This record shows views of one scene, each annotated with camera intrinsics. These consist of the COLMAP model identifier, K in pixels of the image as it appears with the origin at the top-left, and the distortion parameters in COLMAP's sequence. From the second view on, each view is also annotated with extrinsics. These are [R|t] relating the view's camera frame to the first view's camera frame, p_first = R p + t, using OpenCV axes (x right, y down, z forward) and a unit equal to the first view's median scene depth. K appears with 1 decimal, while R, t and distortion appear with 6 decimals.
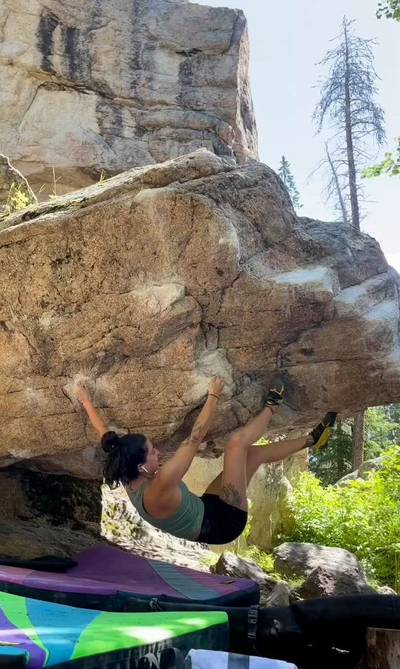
lens RADIAL K [[566.0, 0, 150.8], [0, 566.0, 334.2], [0, 0, 1]] dist [0.061163, -0.043636]
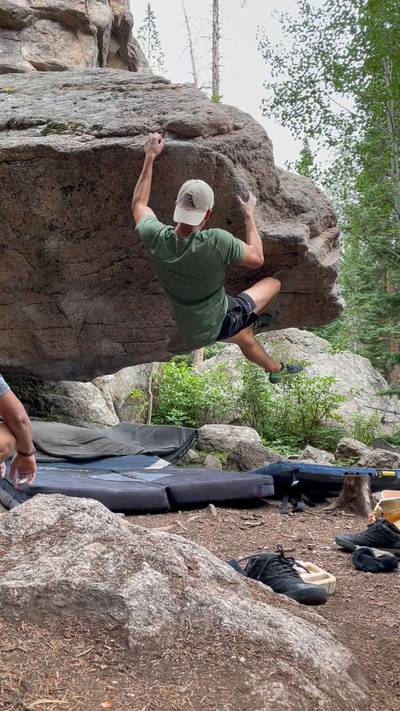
lens RADIAL K [[614.8, 0, 213.4], [0, 614.8, 362.8], [0, 0, 1]] dist [0.073700, -0.089487]
pose [[0.916786, -0.016427, 0.399041, -0.377861], [-0.089452, 0.965324, 0.245252, -0.120201], [-0.389232, -0.260538, 0.883526, -0.195922]]
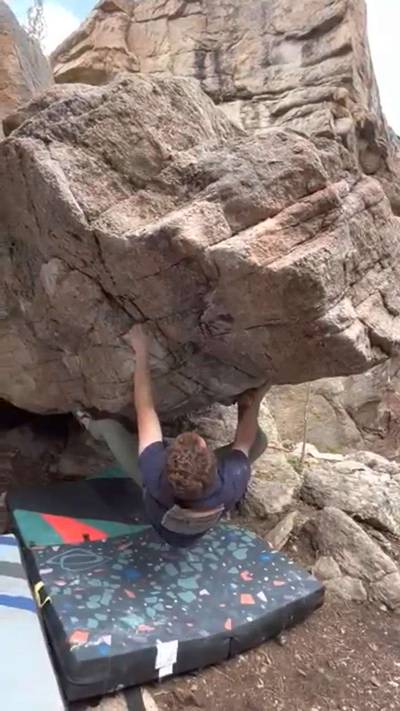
lens RADIAL K [[332.6, 0, 198.3], [0, 332.6, 355.7], [0, 0, 1]] dist [0.002928, -0.005405]
pose [[0.919095, -0.043064, -0.391675, 0.394013], [0.130099, 0.971432, 0.198478, -0.014824], [0.371939, -0.233377, 0.898441, 0.520110]]
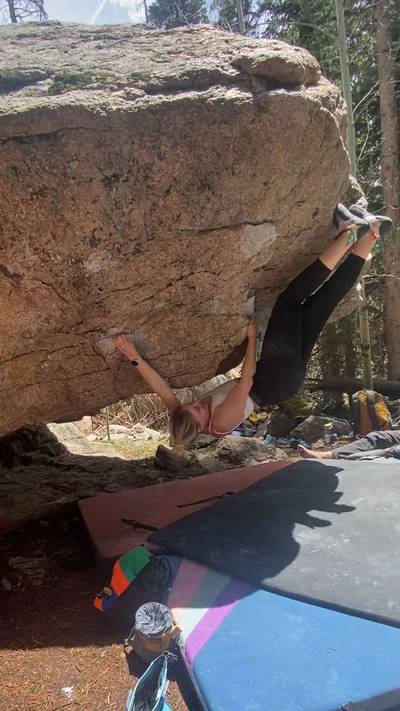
lens RADIAL K [[416.7, 0, 164.3], [0, 416.7, 446.7], [0, 0, 1]] dist [-0.001280, -0.008632]
pose [[0.766825, -0.289309, 0.572956, -0.516542], [-0.018694, 0.882211, 0.470484, -0.075175], [-0.641584, -0.371489, 0.671093, 0.467056]]
